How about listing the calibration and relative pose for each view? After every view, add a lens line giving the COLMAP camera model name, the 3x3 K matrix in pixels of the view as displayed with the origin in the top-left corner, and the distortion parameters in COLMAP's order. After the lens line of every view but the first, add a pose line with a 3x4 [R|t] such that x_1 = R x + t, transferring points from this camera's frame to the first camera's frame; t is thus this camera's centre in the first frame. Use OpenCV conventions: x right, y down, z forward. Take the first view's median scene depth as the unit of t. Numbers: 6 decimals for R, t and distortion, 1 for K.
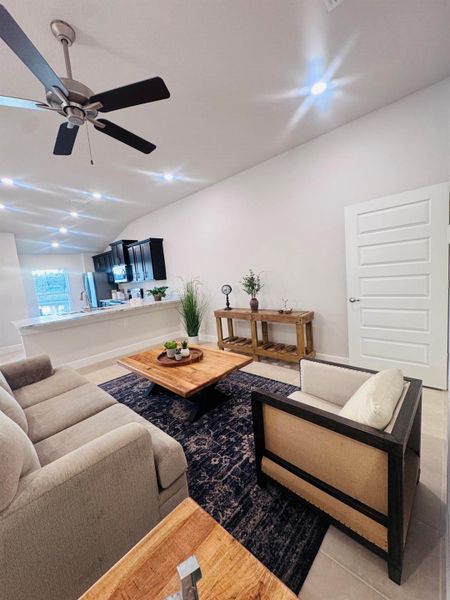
lens RADIAL K [[239.0, 0, 225.0], [0, 239.0, 300.0], [0, 0, 1]] dist [0.000369, -0.000018]
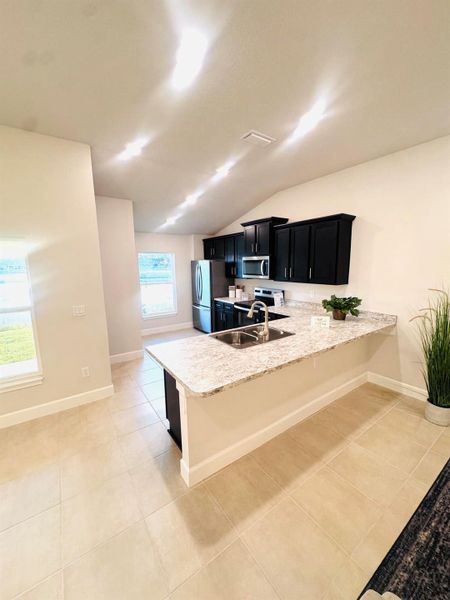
lens RADIAL K [[239.0, 0, 225.0], [0, 239.0, 300.0], [0, 0, 1]] dist [0.000369, -0.000018]
pose [[0.974091, 0.104362, -0.200640, -0.391366], [-0.093245, 0.993577, 0.064105, -0.051458], [0.206041, -0.043735, 0.977565, 0.306389]]
